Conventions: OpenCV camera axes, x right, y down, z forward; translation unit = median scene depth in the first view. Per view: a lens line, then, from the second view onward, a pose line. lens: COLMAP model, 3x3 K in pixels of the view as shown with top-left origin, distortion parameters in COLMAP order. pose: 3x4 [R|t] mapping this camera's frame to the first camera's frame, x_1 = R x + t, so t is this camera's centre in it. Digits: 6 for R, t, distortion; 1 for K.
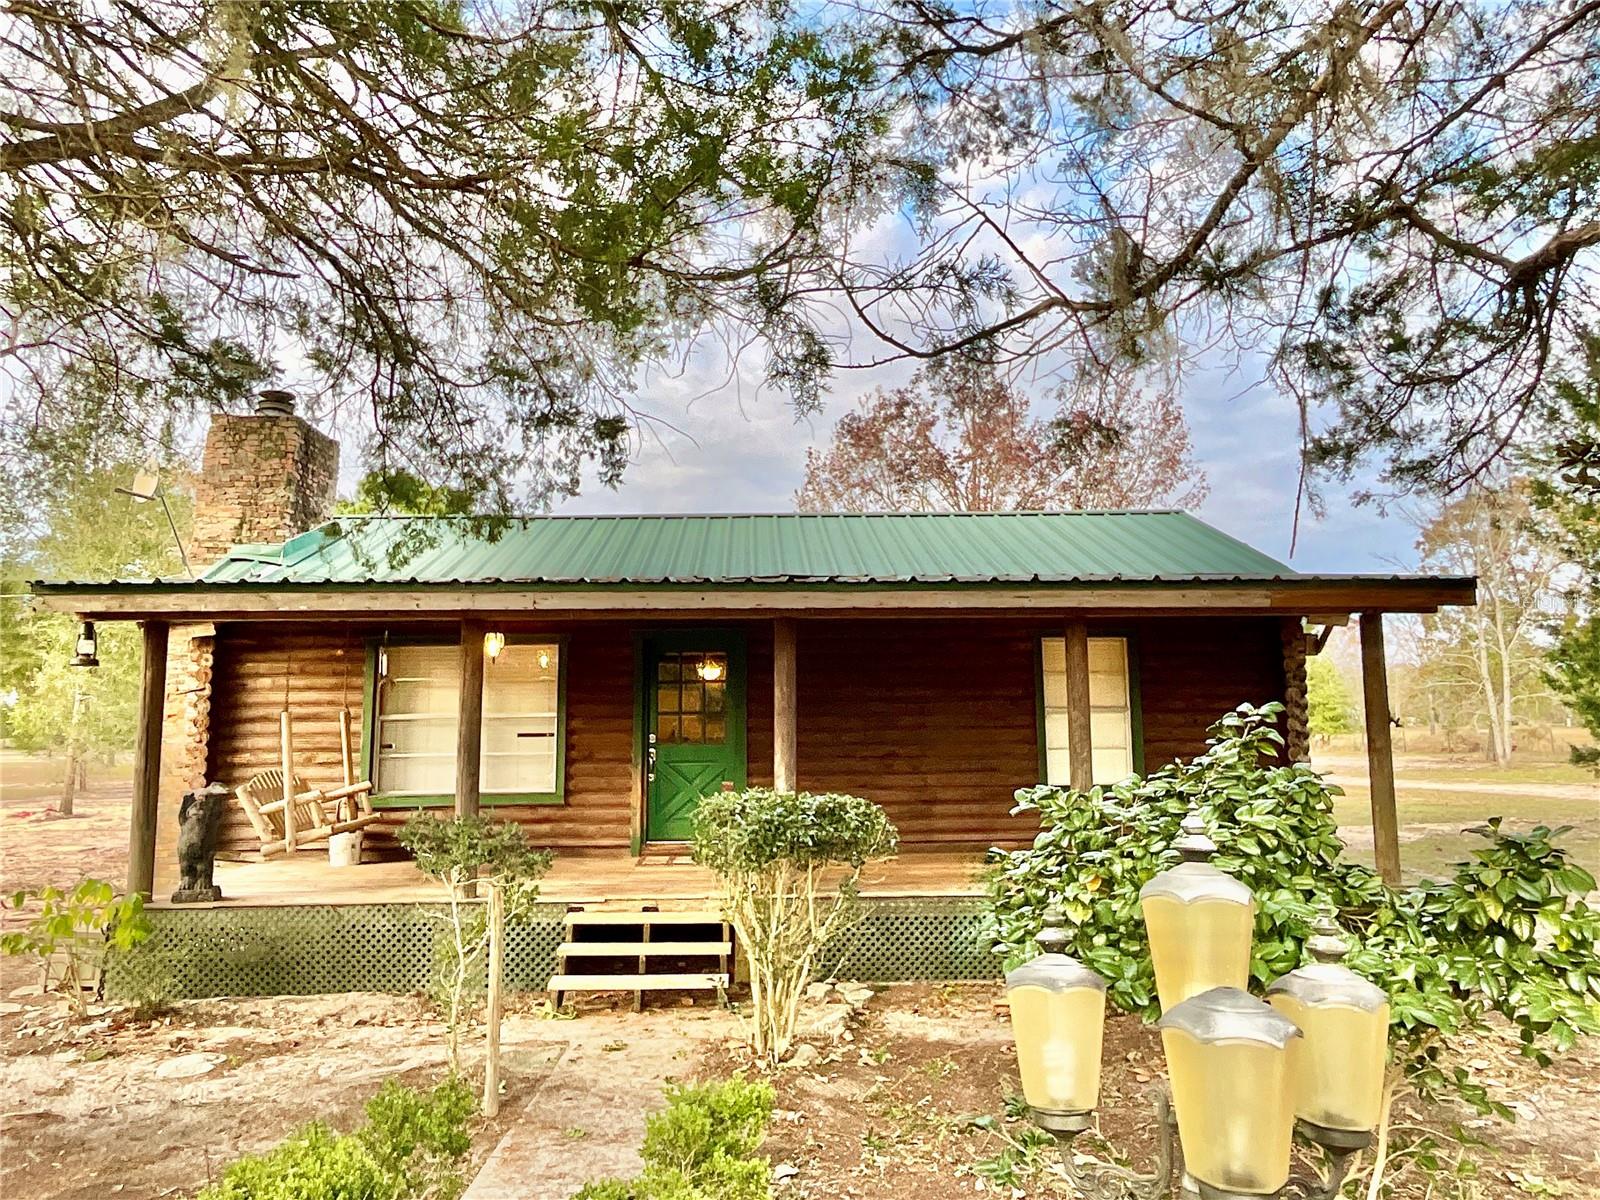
lens RADIAL K [[1028.3, 0, 800.3], [0, 1028.3, 594.9], [0, 0, 1]] dist [0.010038, -0.002273]
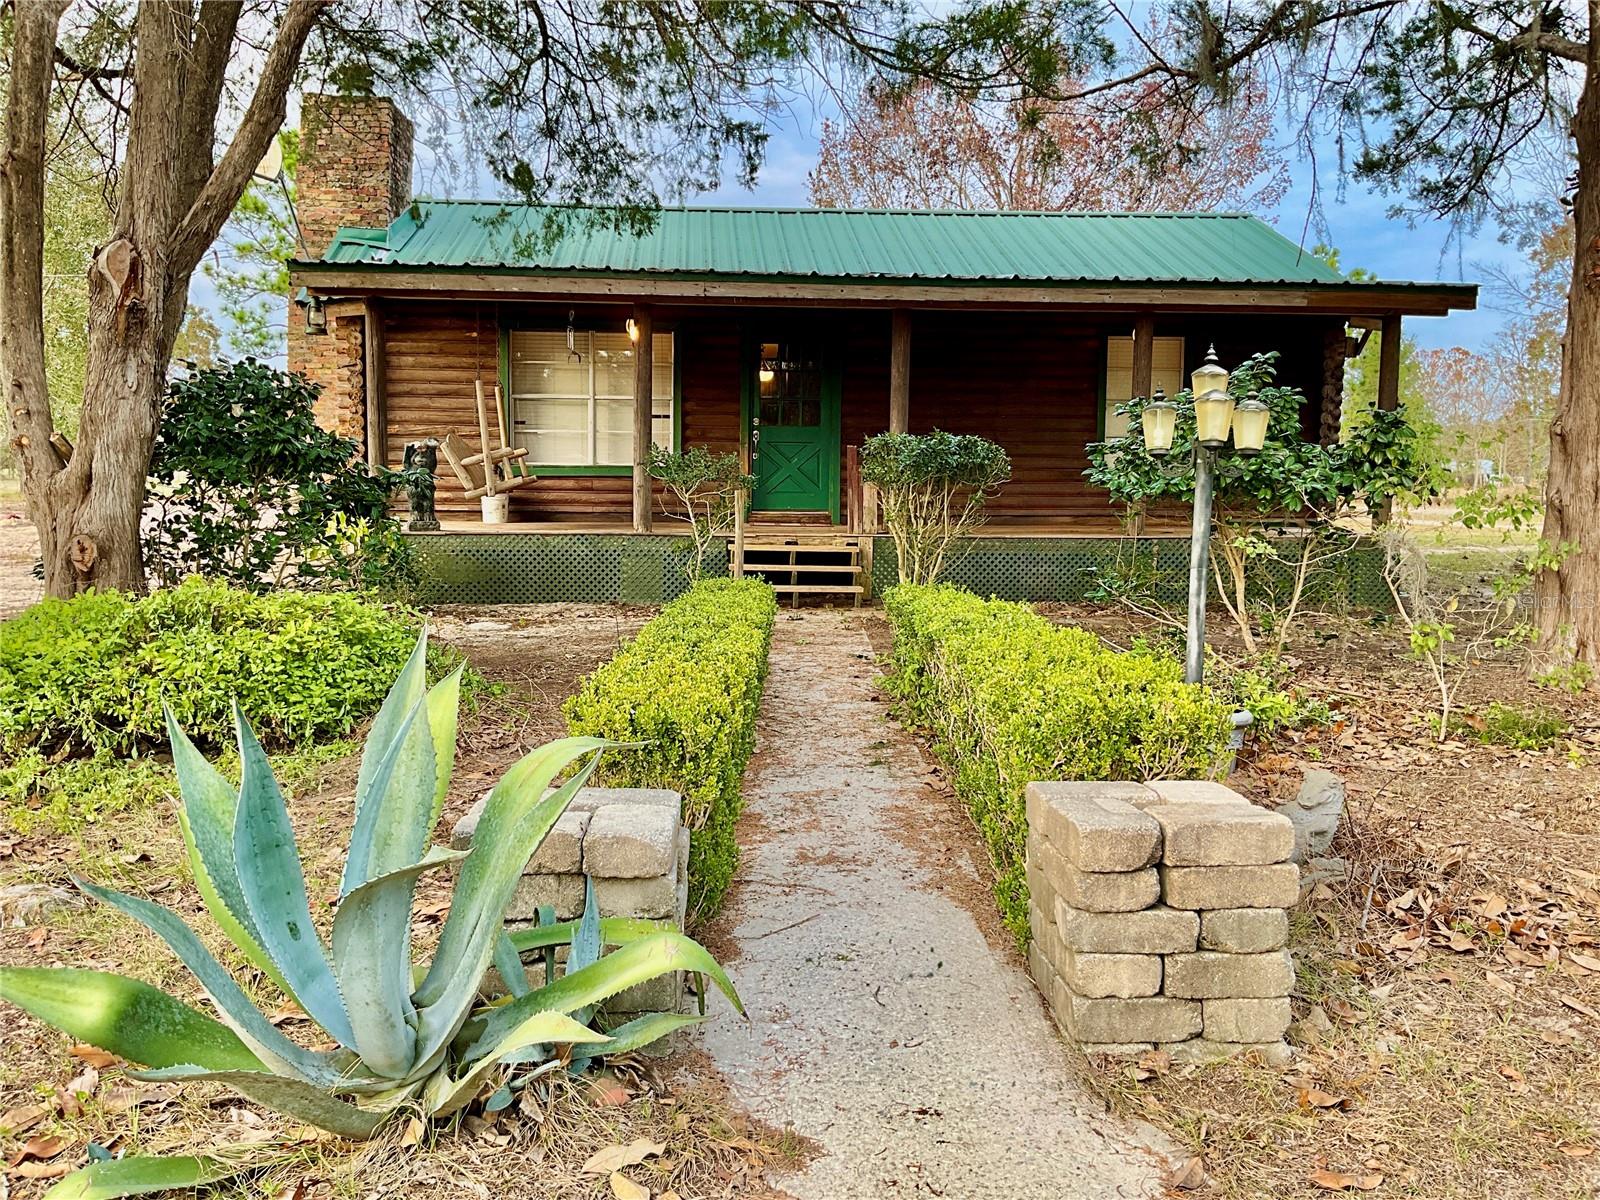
lens RADIAL K [[1348.3, 0, 794.9], [0, 1348.3, 602.3], [0, 0, 1]] dist [0.060614, -0.041007]
pose [[0.999004, 0.012715, 0.042763, -0.194827], [-0.021617, 0.976448, 0.214669, 0.019878], [-0.039026, -0.215379, 0.975750, -0.577243]]
